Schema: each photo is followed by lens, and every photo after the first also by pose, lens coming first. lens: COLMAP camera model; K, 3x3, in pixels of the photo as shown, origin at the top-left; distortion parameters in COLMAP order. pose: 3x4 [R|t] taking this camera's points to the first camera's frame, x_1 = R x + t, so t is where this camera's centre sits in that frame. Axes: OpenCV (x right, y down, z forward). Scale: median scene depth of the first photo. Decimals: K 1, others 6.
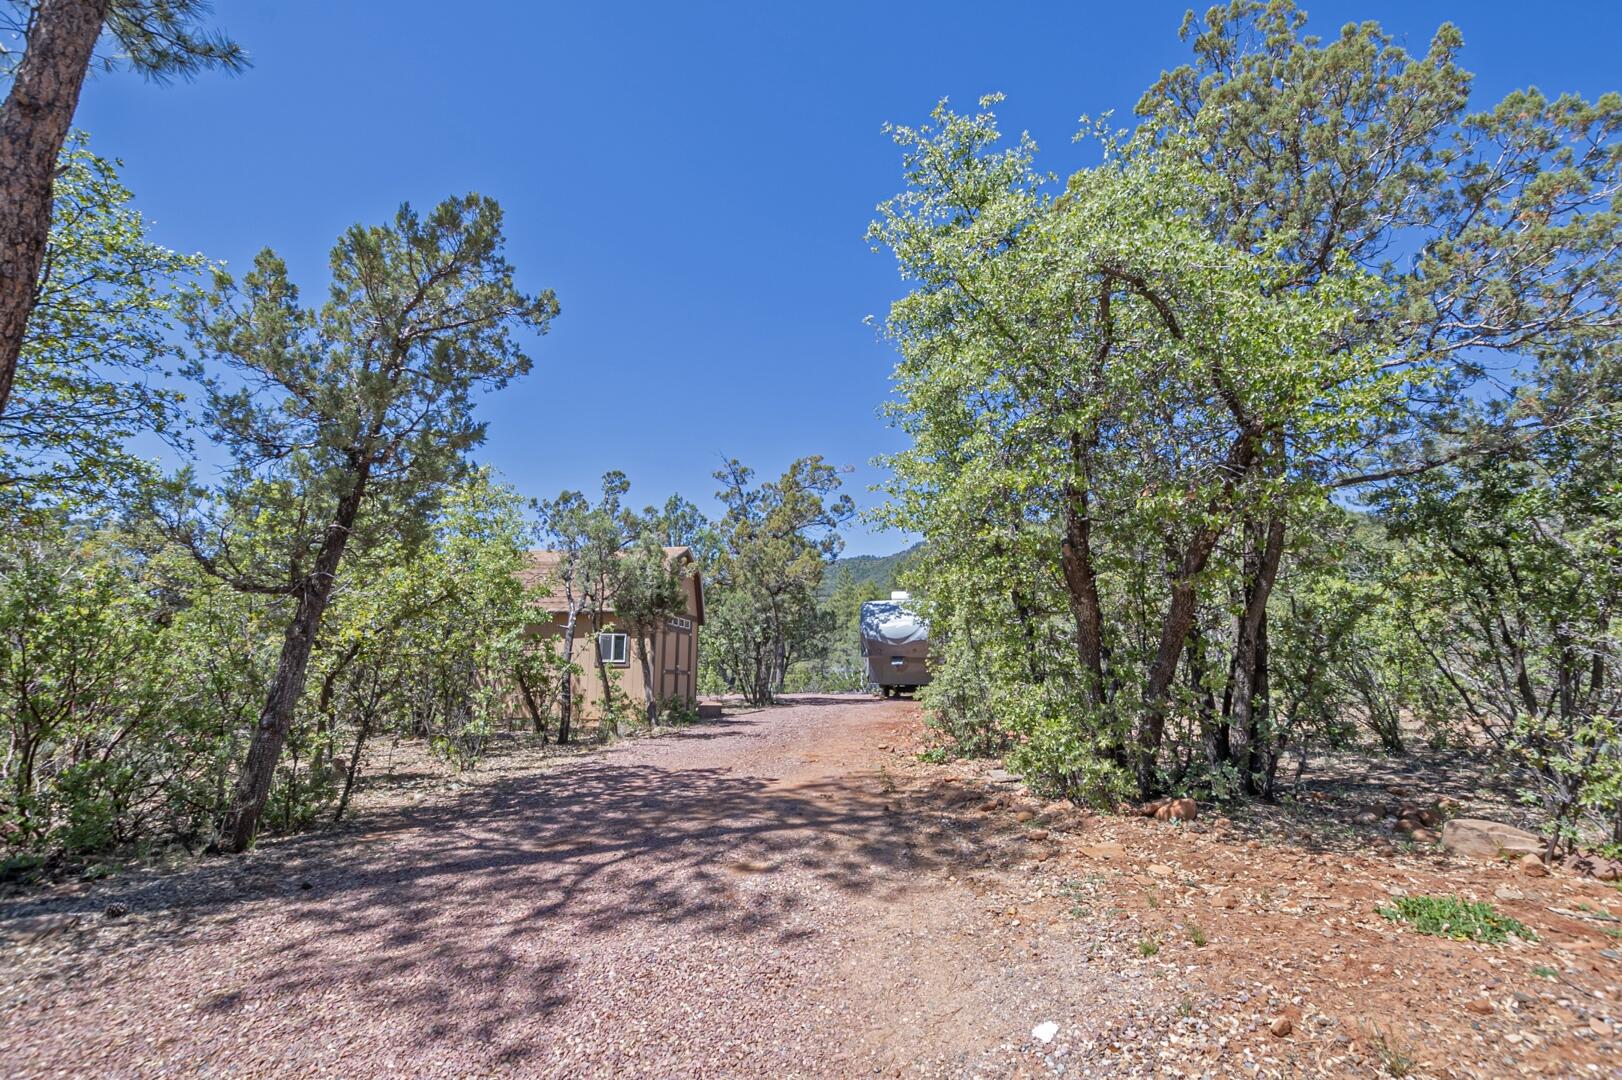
lens RADIAL K [[673.9, 0, 811.0], [0, 673.9, 540.0], [0, 0, 1]] dist [-0.000624, -0.000056]
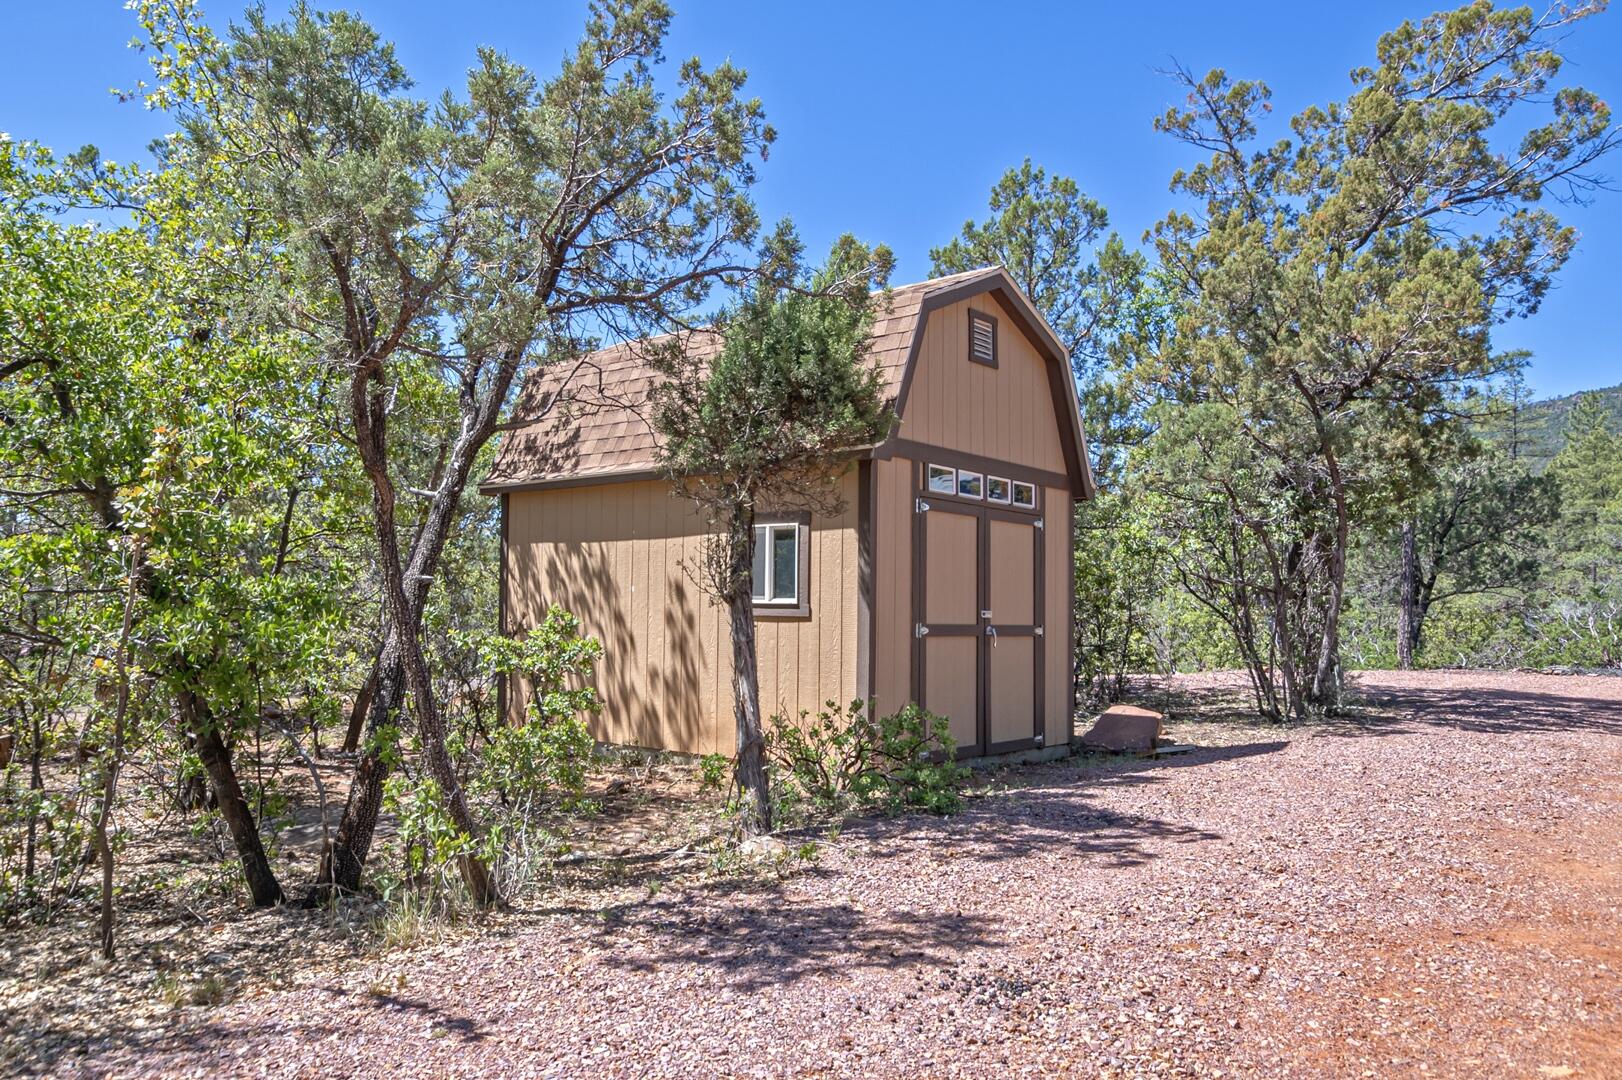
lens RADIAL K [[1093.3, 0, 811.0], [0, 1093.3, 540.0], [0, 0, 1]] dist [0.004353, 0.001936]
pose [[0.842598, -0.028420, -0.537793, 0.019881], [0.098214, 0.989969, 0.101563, 0.057750], [0.529512, -0.138396, 0.836937, 0.335858]]
